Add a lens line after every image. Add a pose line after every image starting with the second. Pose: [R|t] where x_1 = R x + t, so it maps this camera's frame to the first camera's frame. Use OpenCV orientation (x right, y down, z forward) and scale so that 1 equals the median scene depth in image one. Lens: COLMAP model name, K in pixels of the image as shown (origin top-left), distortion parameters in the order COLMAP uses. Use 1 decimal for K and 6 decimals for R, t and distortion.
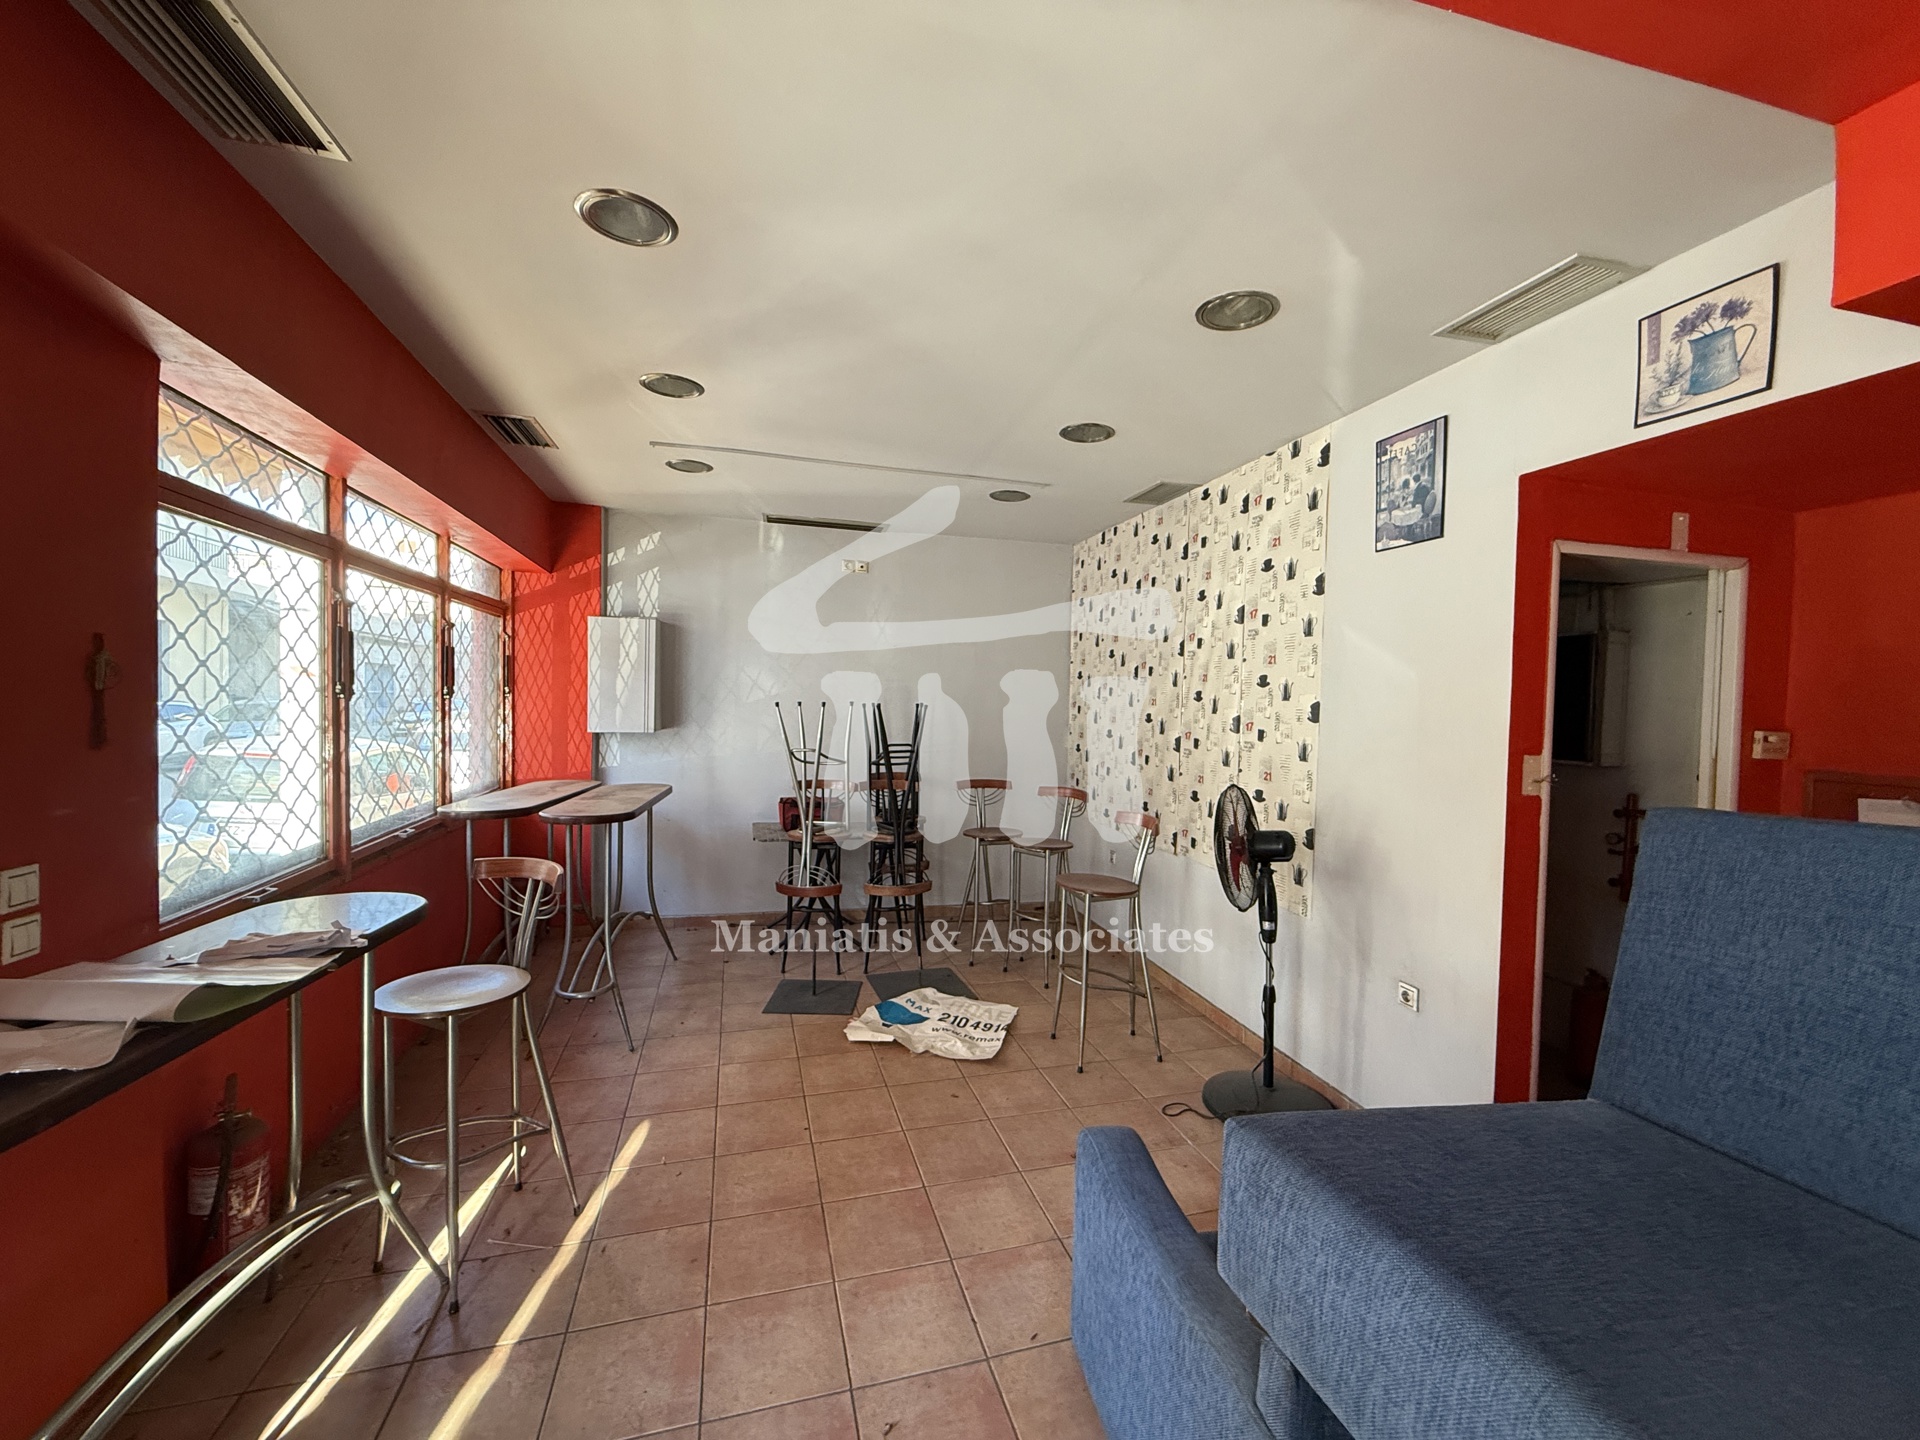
lens RADIAL K [[761.7, 0, 954.3], [0, 761.7, 719.6], [0, 0, 1]] dist [-0.001421, 0.000084]
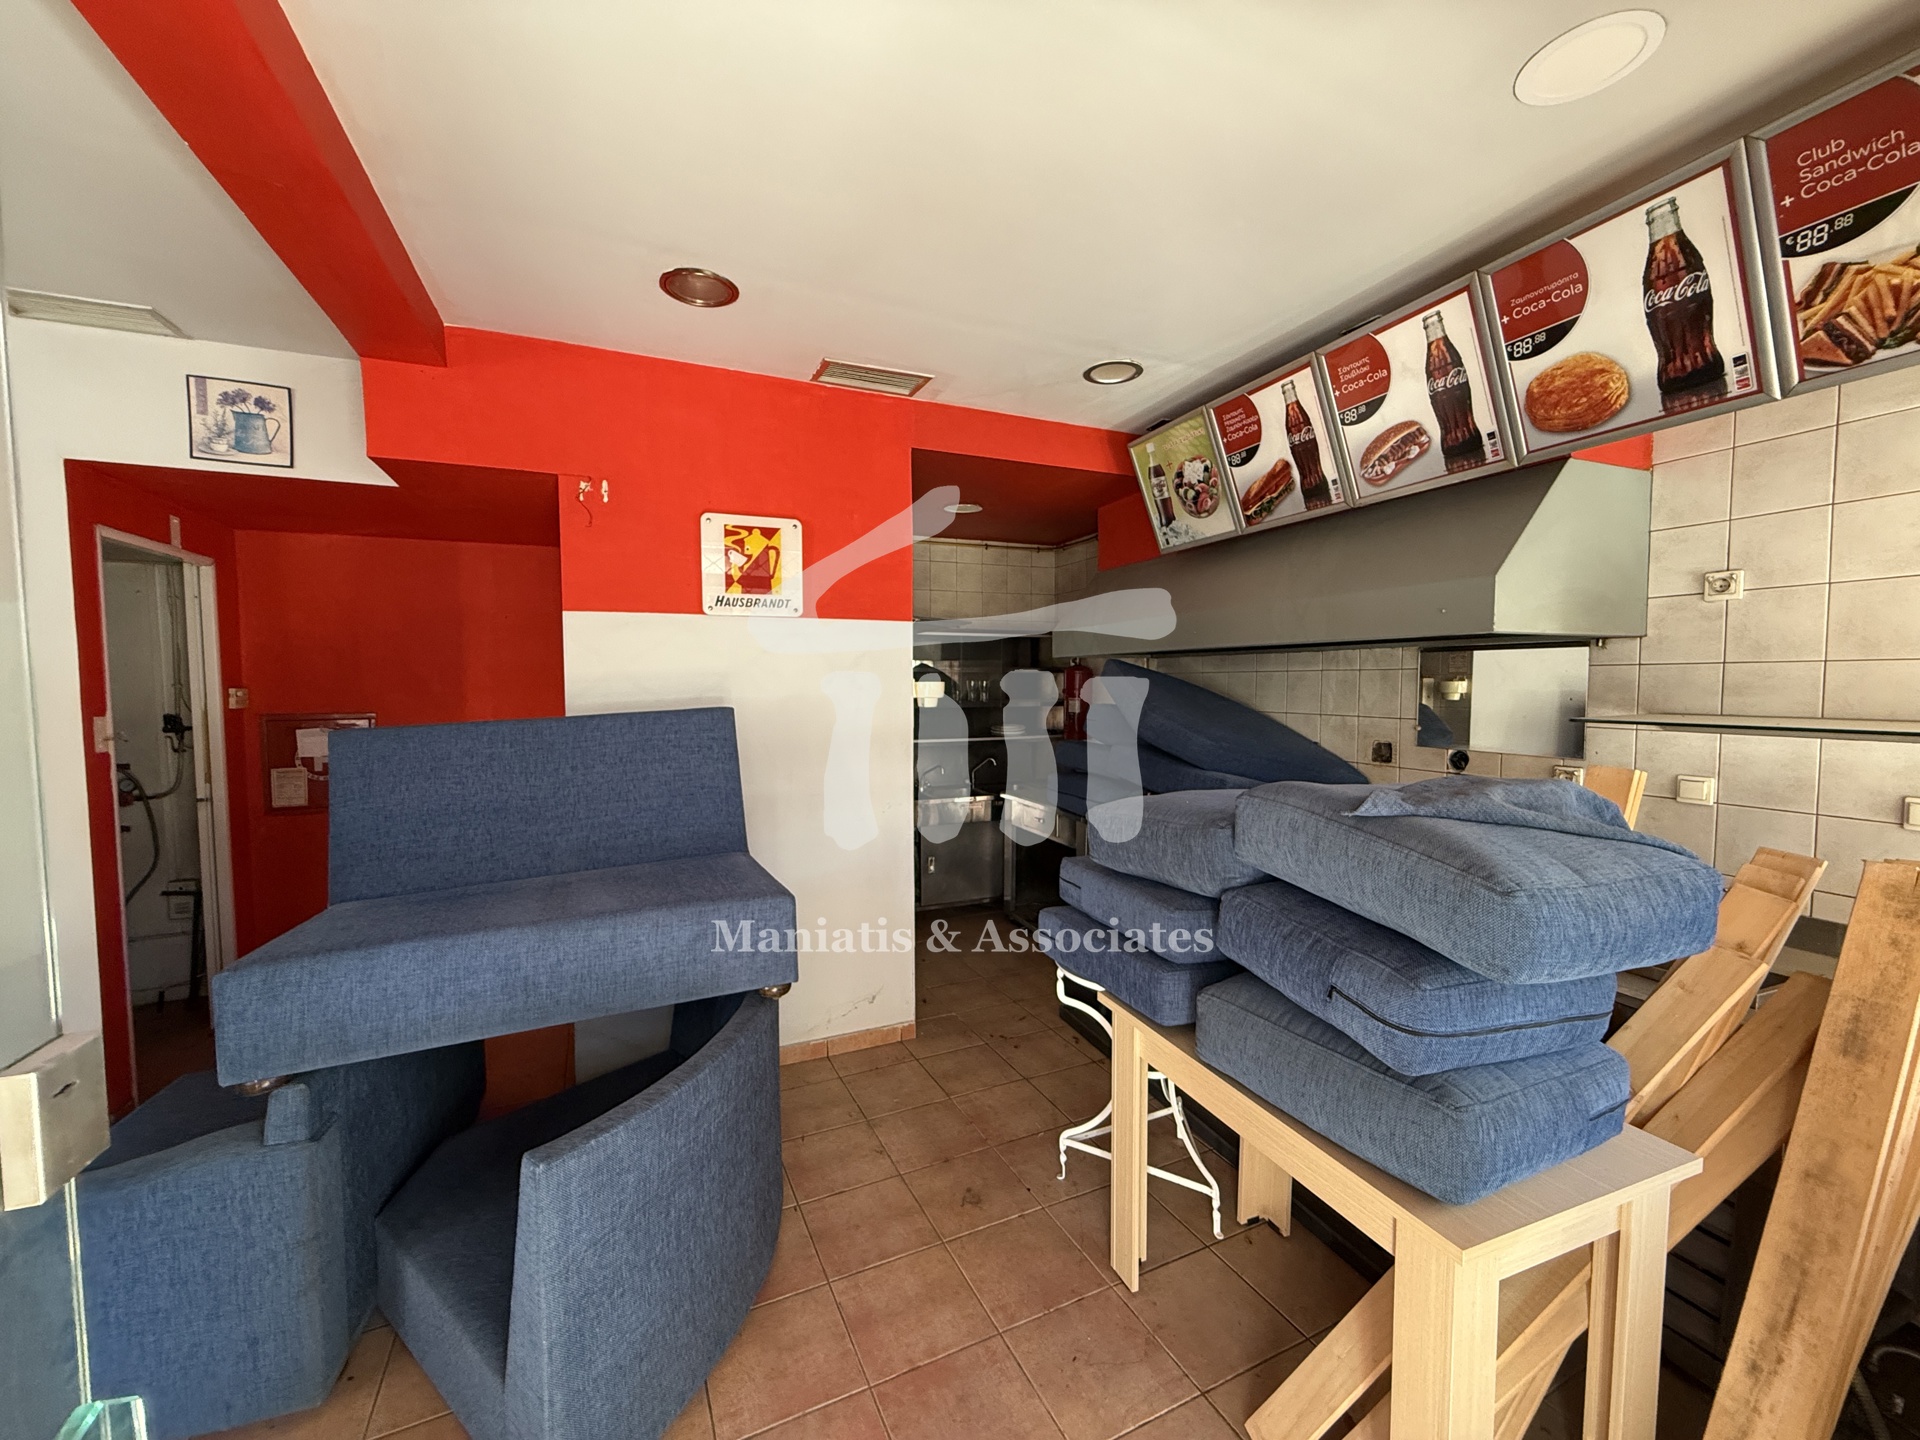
lens RADIAL K [[761.7, 0, 954.3], [0, 761.7, 719.6], [0, 0, 1]] dist [-0.001421, 0.000084]
pose [[-0.166544, -0.075231, 0.983160, -0.448810], [0.026098, 0.996400, 0.080665, -0.004904], [-0.985689, 0.039093, -0.163981, -0.042115]]
